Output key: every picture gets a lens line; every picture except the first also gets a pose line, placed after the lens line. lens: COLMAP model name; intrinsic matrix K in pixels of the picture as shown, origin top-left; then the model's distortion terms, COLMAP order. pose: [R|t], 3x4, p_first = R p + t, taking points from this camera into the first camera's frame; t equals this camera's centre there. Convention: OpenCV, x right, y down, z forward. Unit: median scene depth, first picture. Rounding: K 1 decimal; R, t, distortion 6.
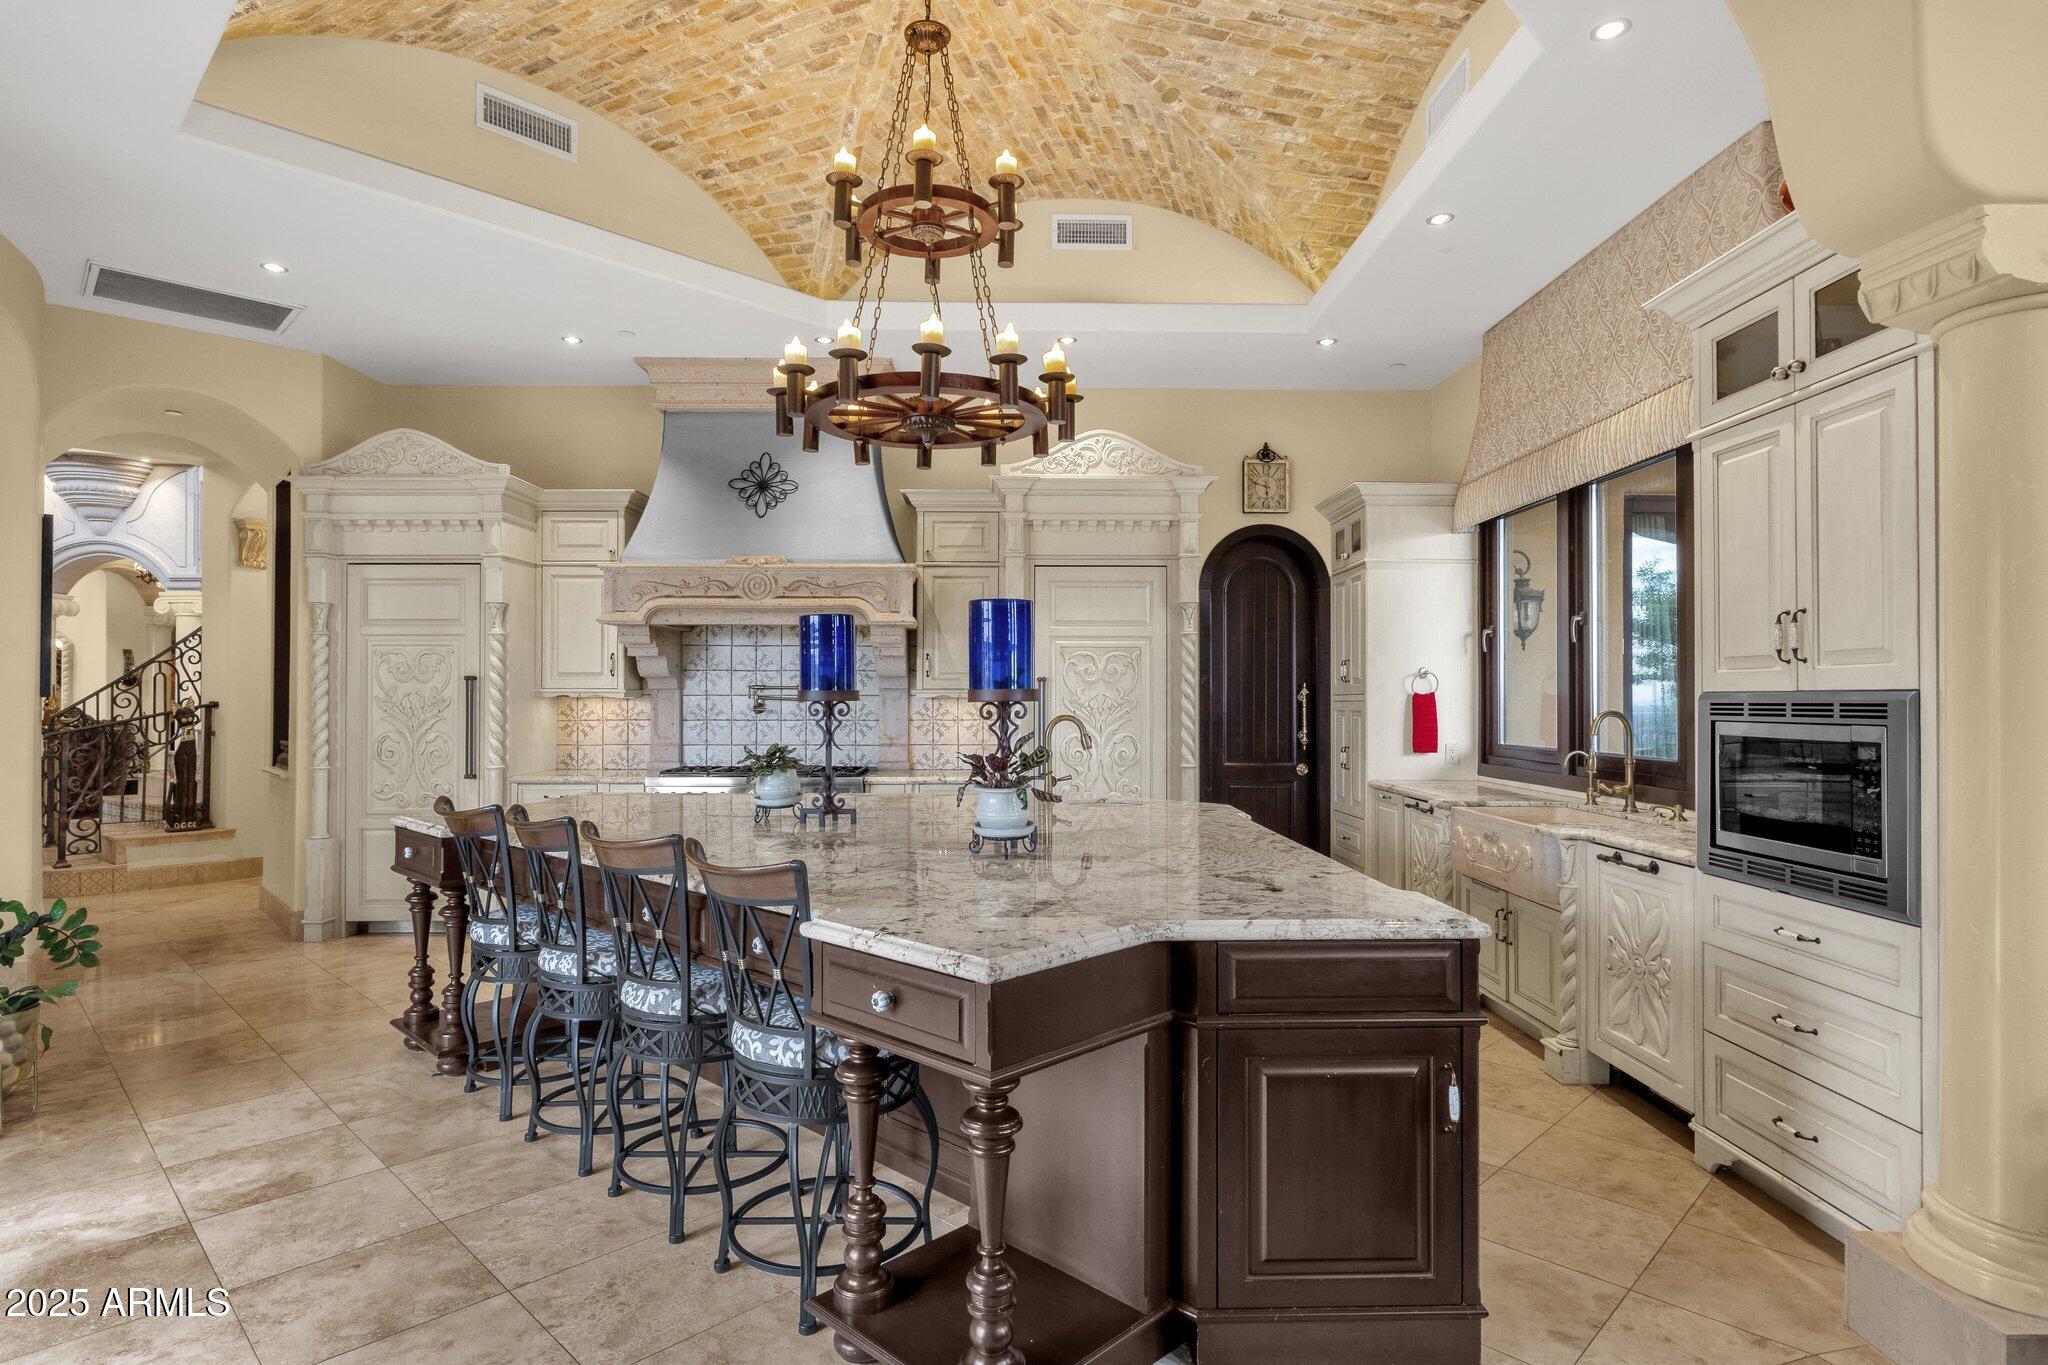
lens RADIAL K [[1118.2, 0, 1016.4], [0, 1118.2, 678.7], [0, 0, 1]] dist [0.006853, 0.001441]
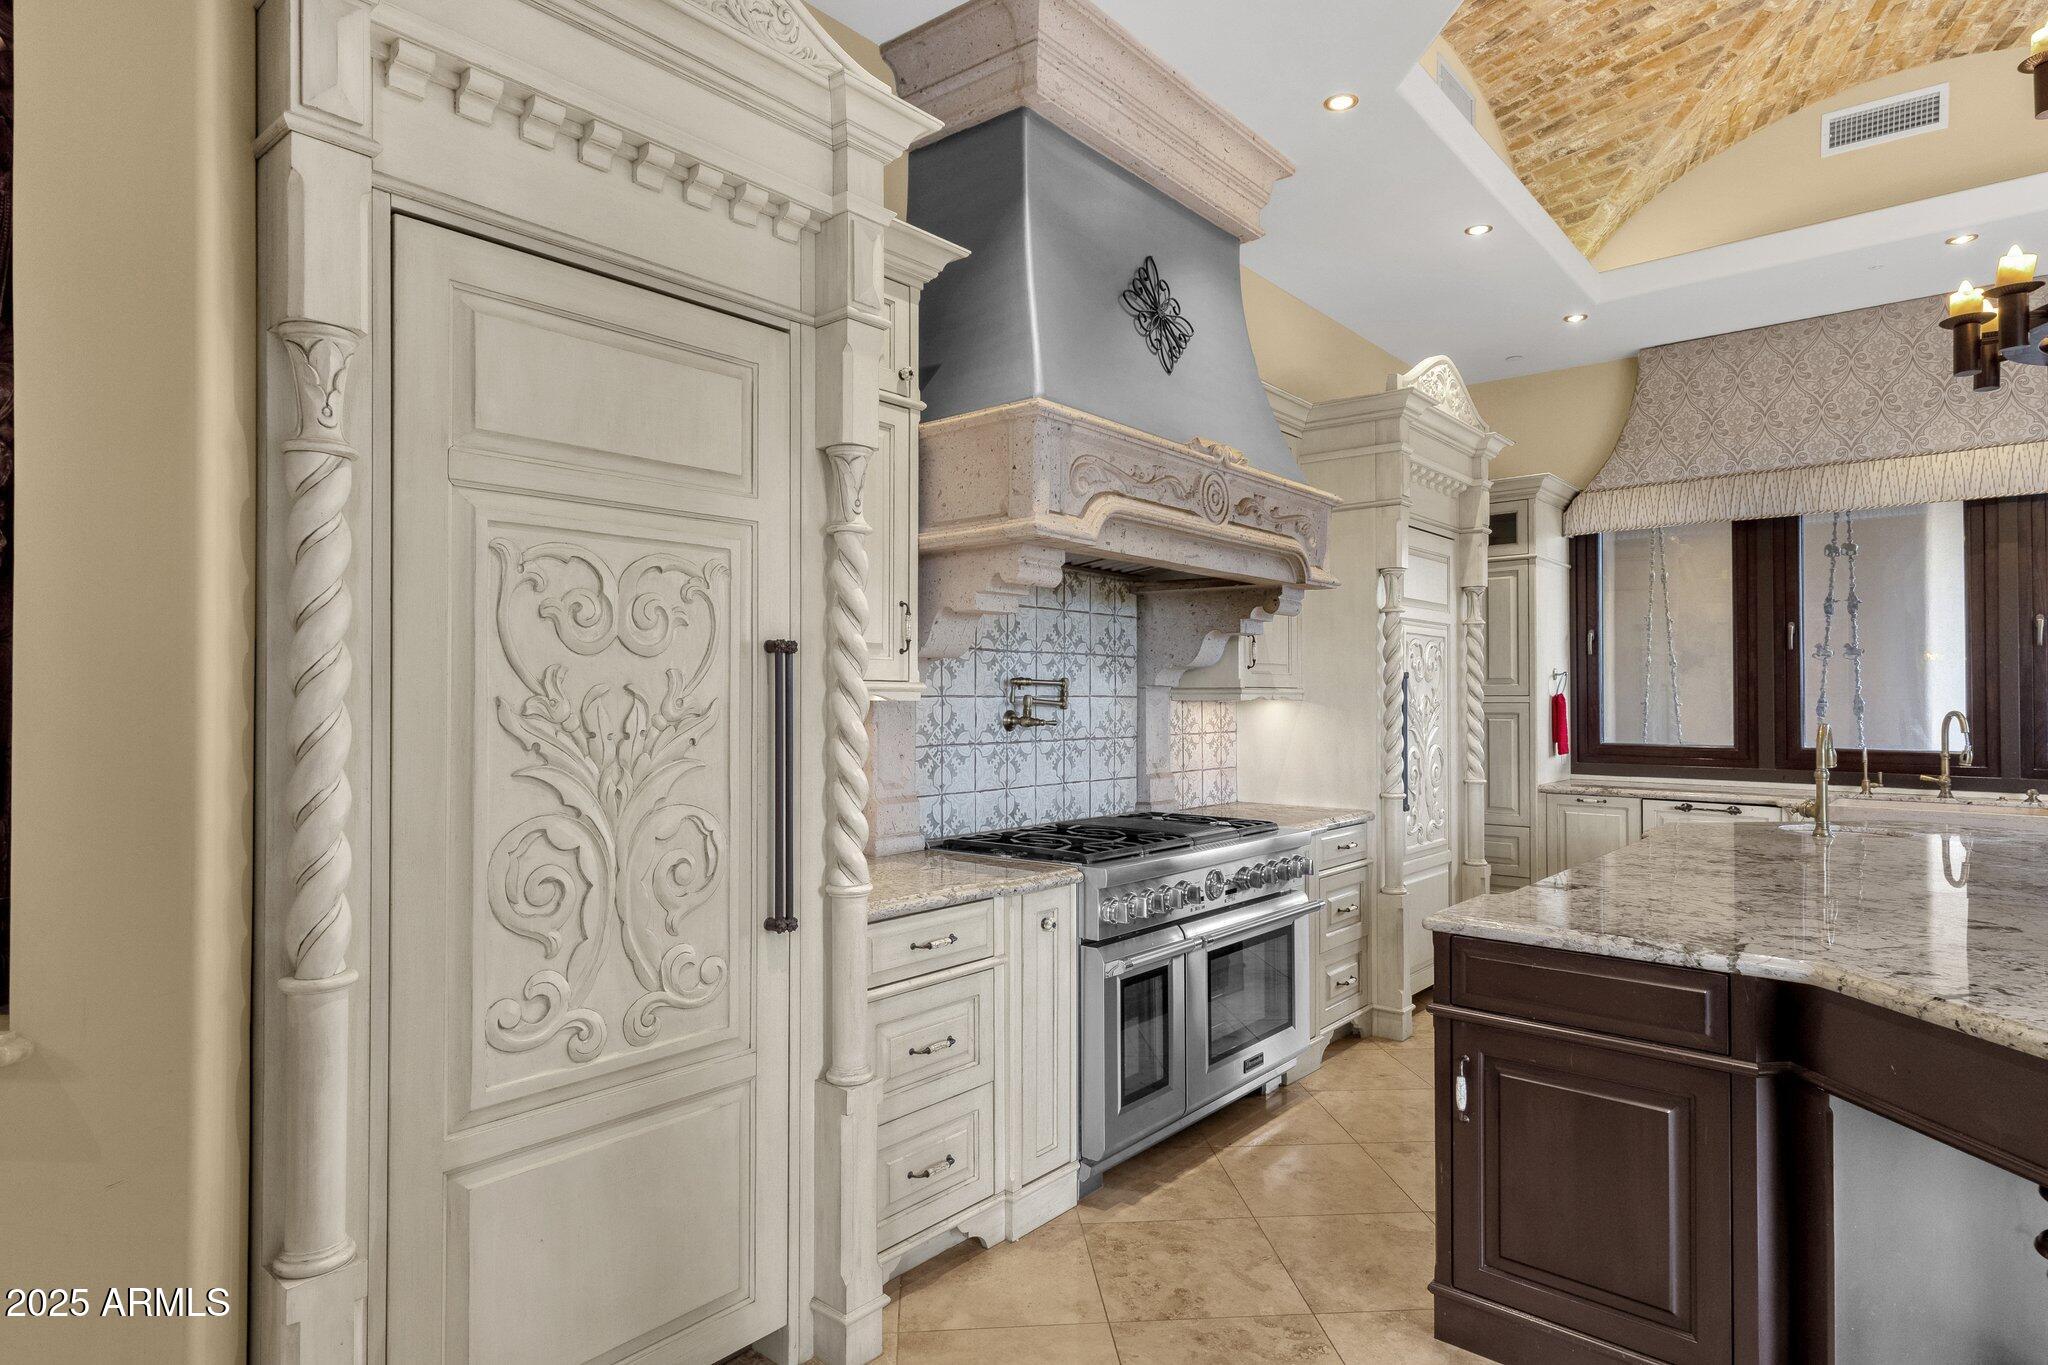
lens RADIAL K [[1118.2, 0, 1023.9], [0, 1118.2, 684.6], [0, 0, 1]] dist [0.006853, 0.001441]
pose [[0.637145, 0.008908, 0.770693, -0.708627], [-0.011542, 0.999931, -0.002015, 0.011164], [-0.770658, -0.007612, 0.637204, 0.709667]]
